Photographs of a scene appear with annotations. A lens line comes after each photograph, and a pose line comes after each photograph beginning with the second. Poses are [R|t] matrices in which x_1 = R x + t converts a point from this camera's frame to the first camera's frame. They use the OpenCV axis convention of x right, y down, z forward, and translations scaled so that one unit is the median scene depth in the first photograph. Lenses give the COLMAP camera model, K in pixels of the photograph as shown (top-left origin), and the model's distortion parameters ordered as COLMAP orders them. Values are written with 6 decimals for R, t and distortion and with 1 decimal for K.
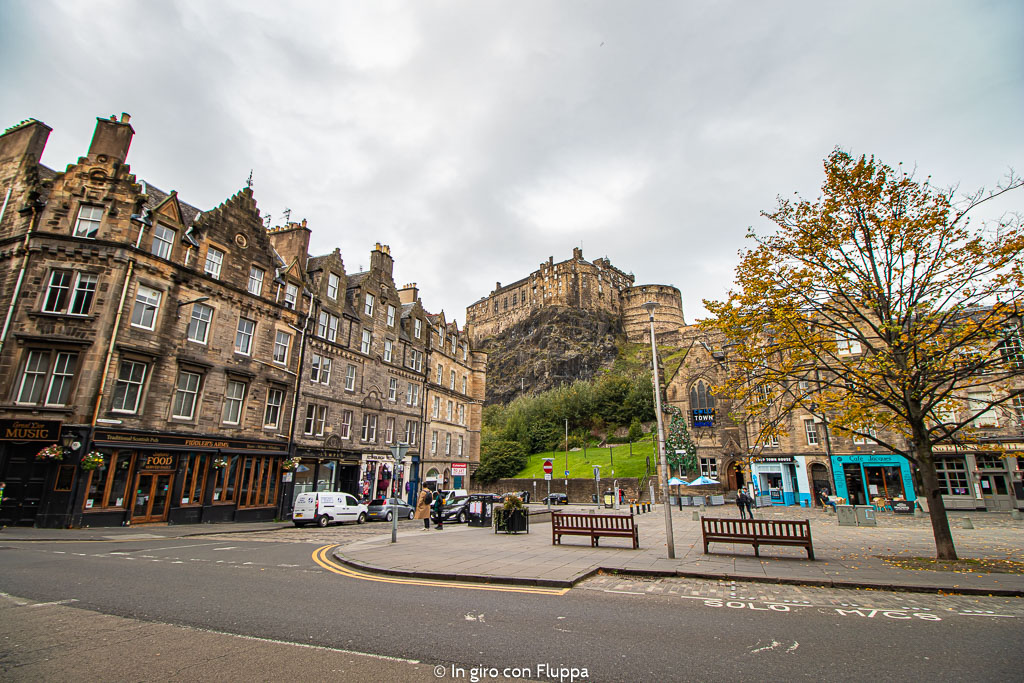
lens RADIAL K [[473.8, 0, 509.2], [0, 473.8, 338.9], [0, 0, 1]] dist [-0.014836, -0.004767]
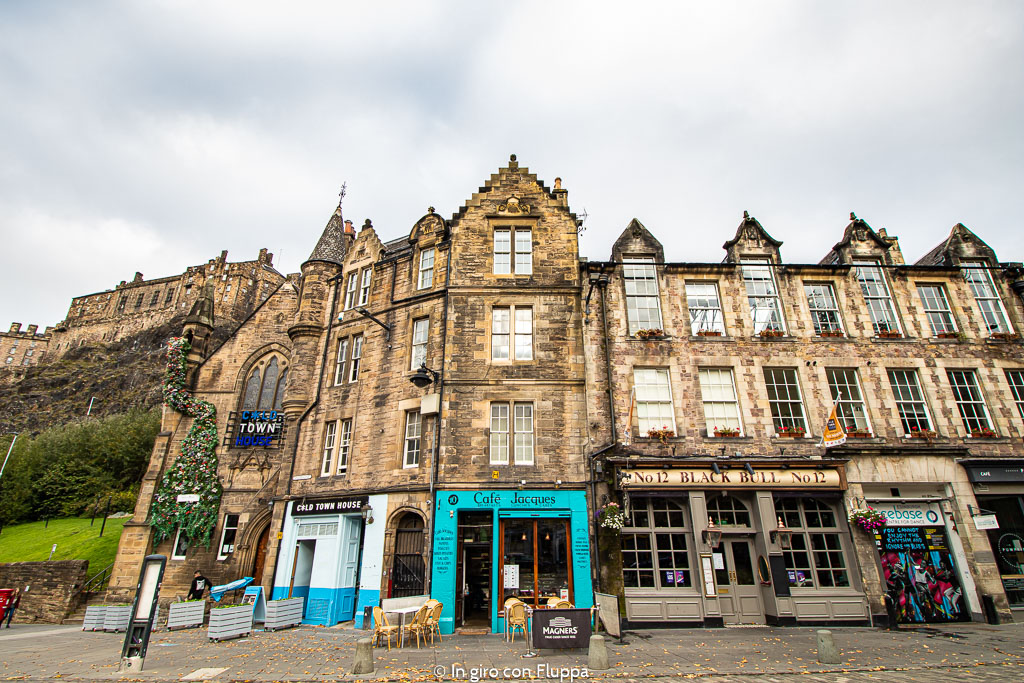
lens RADIAL K [[517.5, 0, 512.2], [0, 517.5, 339.9], [0, 0, 1]] dist [0.000562, -0.008020]
pose [[0.843097, 0.201686, 0.498509, 0.453372], [-0.133343, 0.976461, -0.169539, 0.173856], [-0.520968, 0.076465, 0.850144, 0.531069]]
